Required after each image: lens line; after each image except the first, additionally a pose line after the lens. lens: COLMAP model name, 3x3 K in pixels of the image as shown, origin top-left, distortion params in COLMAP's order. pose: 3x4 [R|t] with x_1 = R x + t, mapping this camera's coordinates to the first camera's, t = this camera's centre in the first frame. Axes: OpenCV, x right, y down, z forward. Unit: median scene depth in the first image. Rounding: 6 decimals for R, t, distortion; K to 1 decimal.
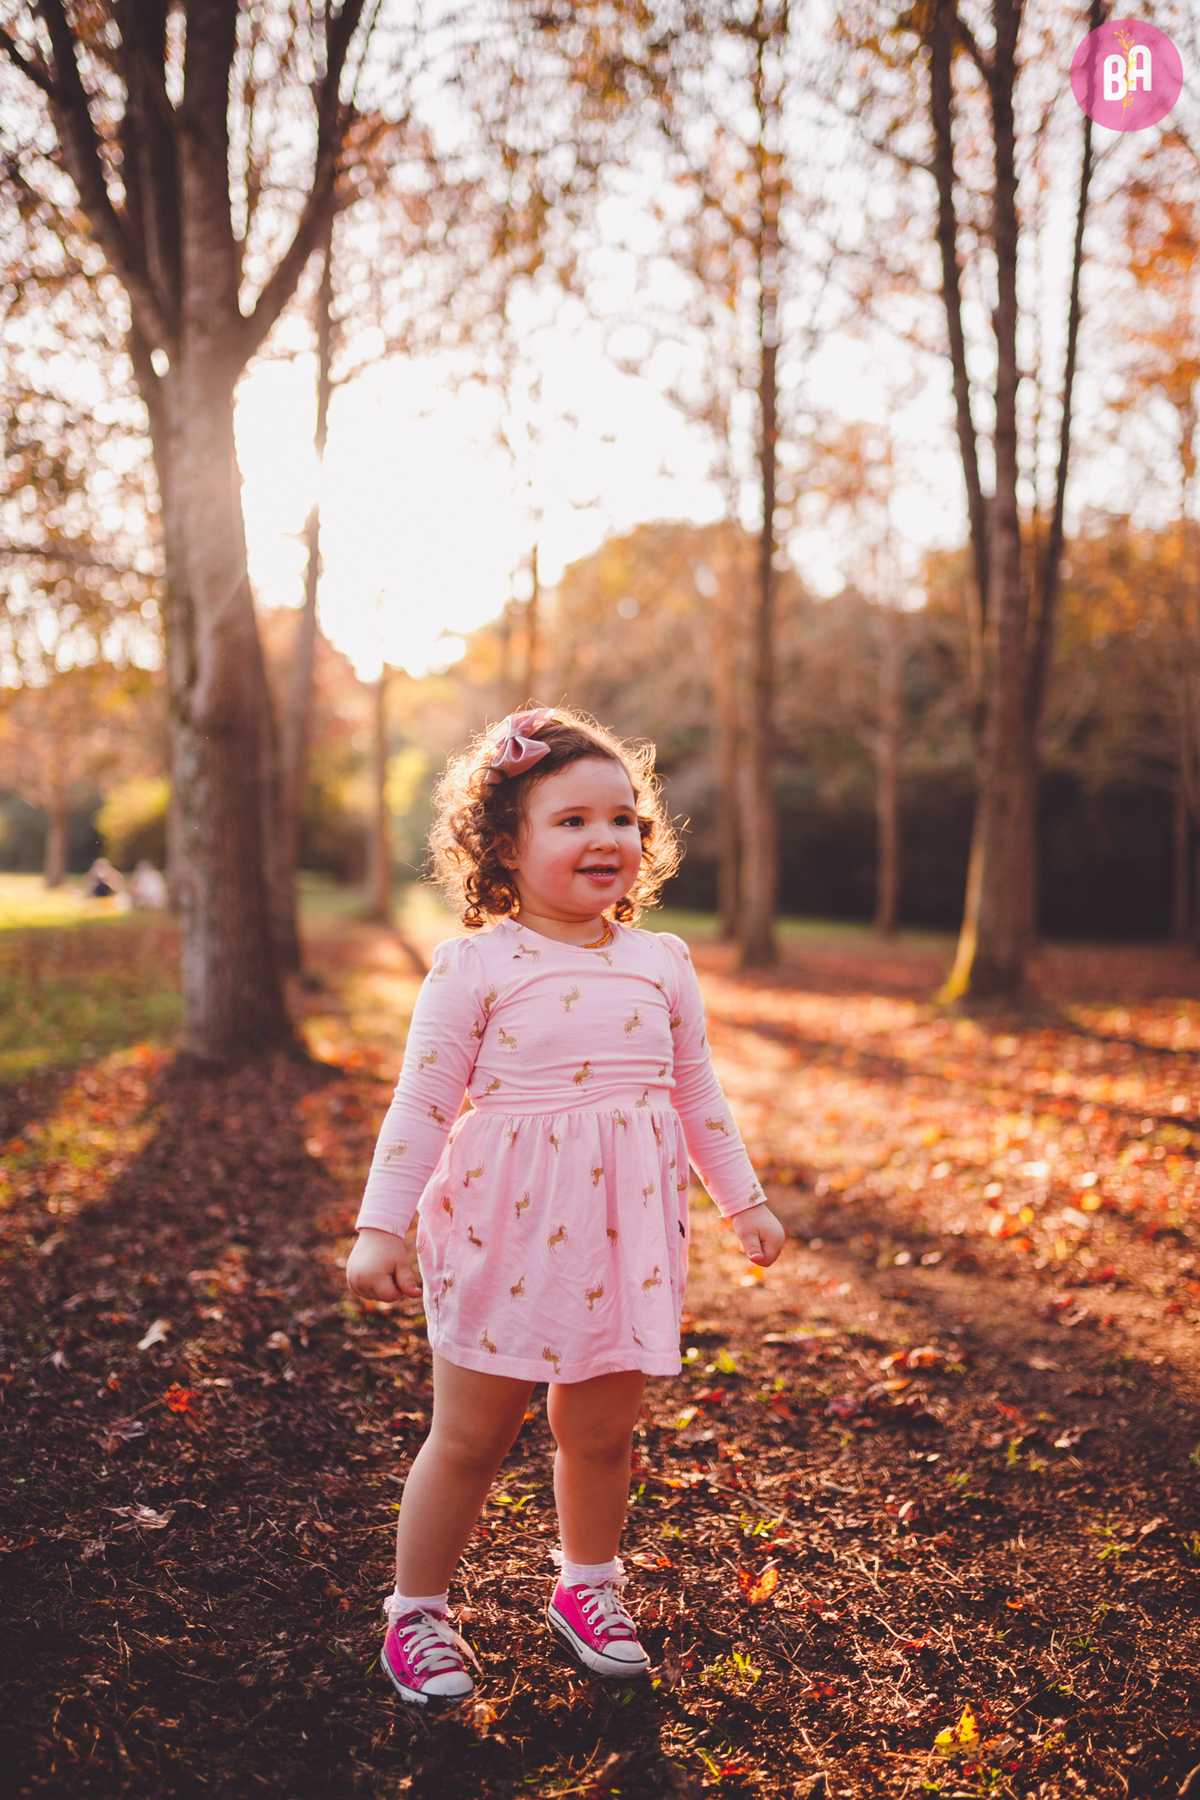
lens RADIAL K [[1738.6, 0, 600.0], [0, 1738.6, 900.0], [0, 0, 1]] dist [-0.052827, 0.009434]
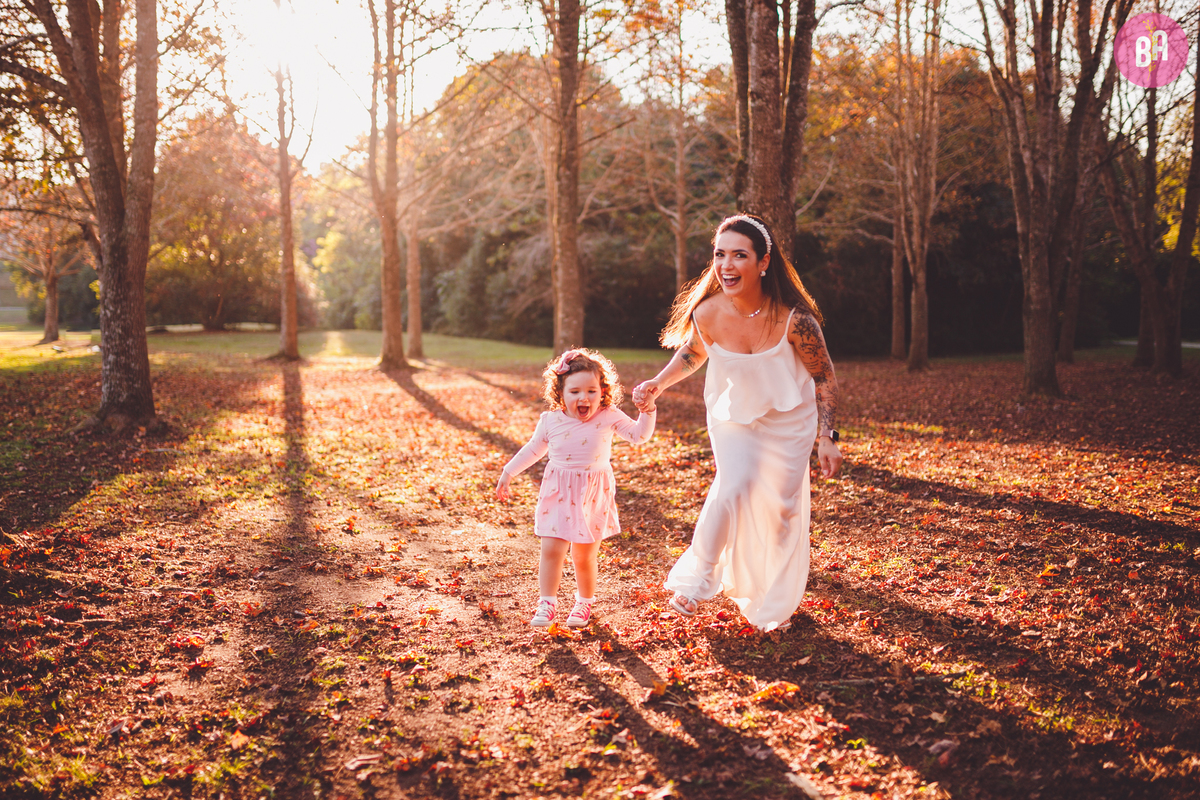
lens RADIAL K [[1159.0, 0, 600.0], [0, 1159.0, 400.0], [0, 0, 1]] dist [-0.052827, 0.009434]
pose [[0.996135, -0.028941, 0.082932, 0.028746], [0.023757, 0.997742, 0.062829, -0.006119], [-0.084563, -0.060616, 0.994573, 0.118099]]
